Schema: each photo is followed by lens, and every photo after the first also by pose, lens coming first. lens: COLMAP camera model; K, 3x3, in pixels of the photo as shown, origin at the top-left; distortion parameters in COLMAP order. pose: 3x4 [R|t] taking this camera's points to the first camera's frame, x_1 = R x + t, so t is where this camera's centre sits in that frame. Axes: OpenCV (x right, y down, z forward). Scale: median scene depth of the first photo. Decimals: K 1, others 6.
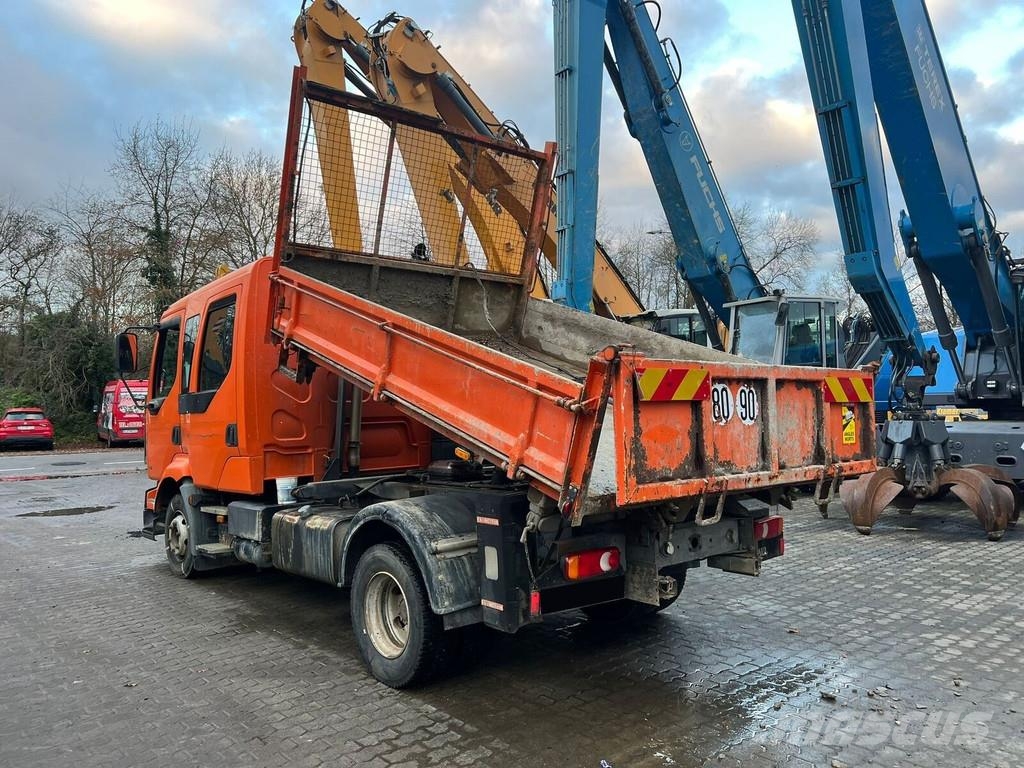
lens RADIAL K [[764.0, 0, 520.0], [0, 764.0, 382.0], [0, 0, 1]] dist [0.058079, -0.063187]
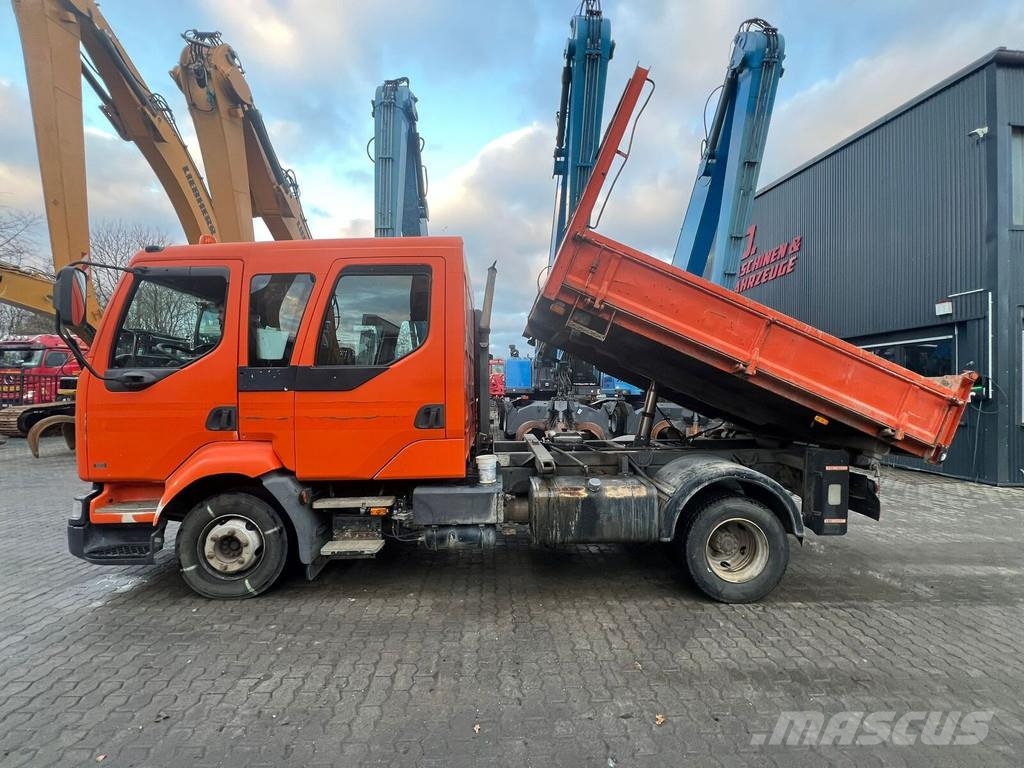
lens RADIAL K [[408.7, 0, 510.5], [0, 408.7, 380.9], [0, 0, 1]] dist [-0.003008, 0.000202]
pose [[0.627921, 0.041063, 0.777193, -1.038547], [-0.046290, 0.998810, -0.015372, 0.042152], [-0.776899, -0.026324, 0.629074, 0.918044]]
